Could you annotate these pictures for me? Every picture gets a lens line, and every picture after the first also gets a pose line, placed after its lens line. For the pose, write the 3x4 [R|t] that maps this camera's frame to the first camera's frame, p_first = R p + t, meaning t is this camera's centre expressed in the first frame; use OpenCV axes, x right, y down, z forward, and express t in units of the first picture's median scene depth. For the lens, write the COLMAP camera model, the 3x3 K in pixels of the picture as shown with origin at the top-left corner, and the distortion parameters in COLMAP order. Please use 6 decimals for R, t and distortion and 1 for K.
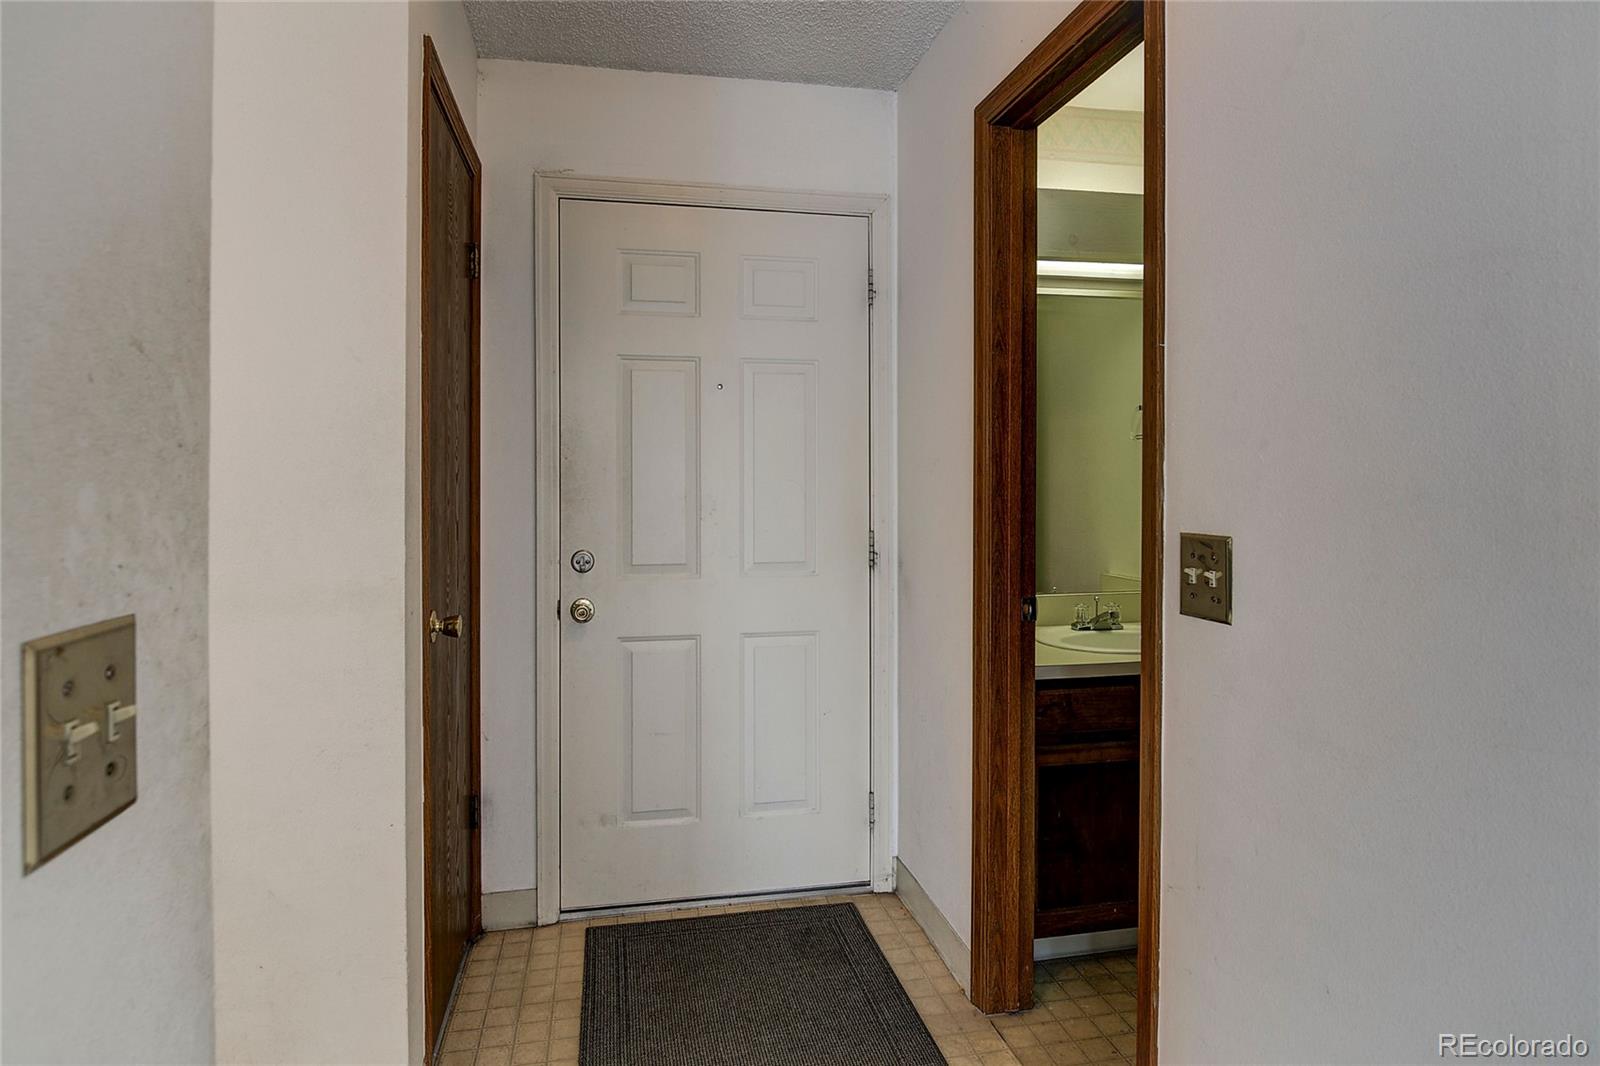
lens RADIAL K [[772.0, 0, 807.4], [0, 772.0, 543.7], [0, 0, 1]] dist [-0.004257, -0.003550]
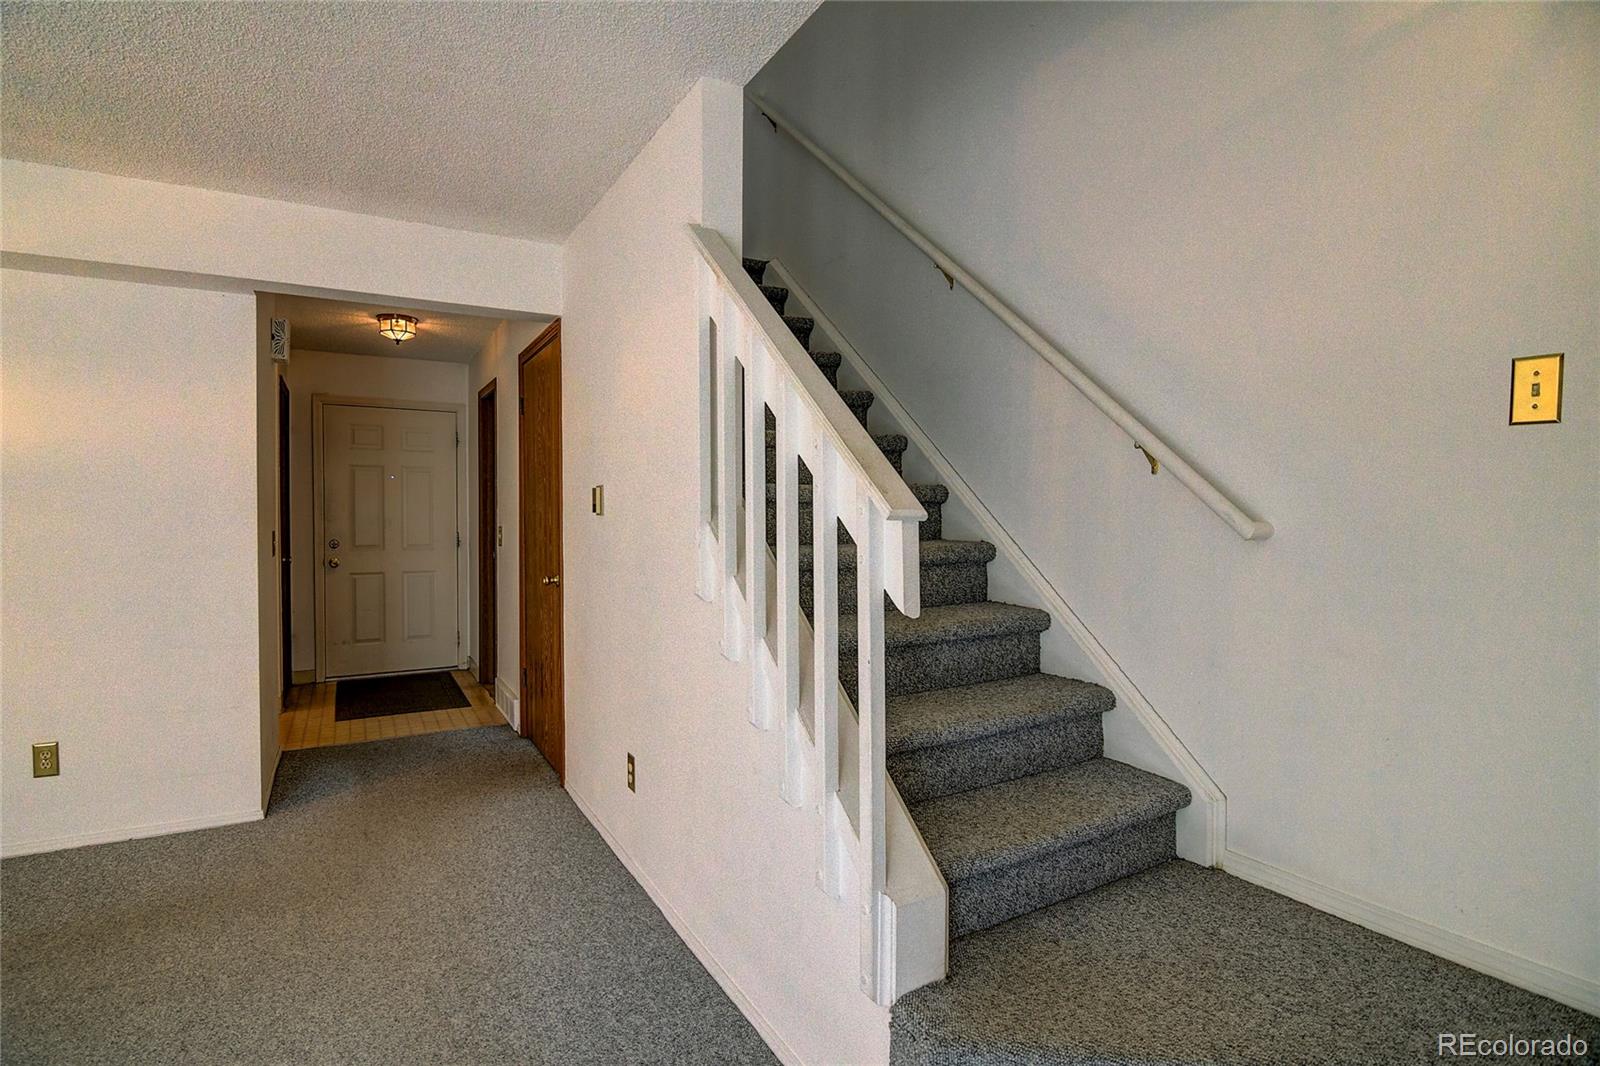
lens RADIAL K [[772.0, 0, 801.0], [0, 772.0, 533.5], [0, 0, 1]] dist [-0.004257, -0.003550]
pose [[0.958942, -0.000364, 0.283603, 0.476683], [-0.006671, 0.999693, 0.023841, -0.084540], [-0.283524, -0.024754, 0.958645, -1.916324]]
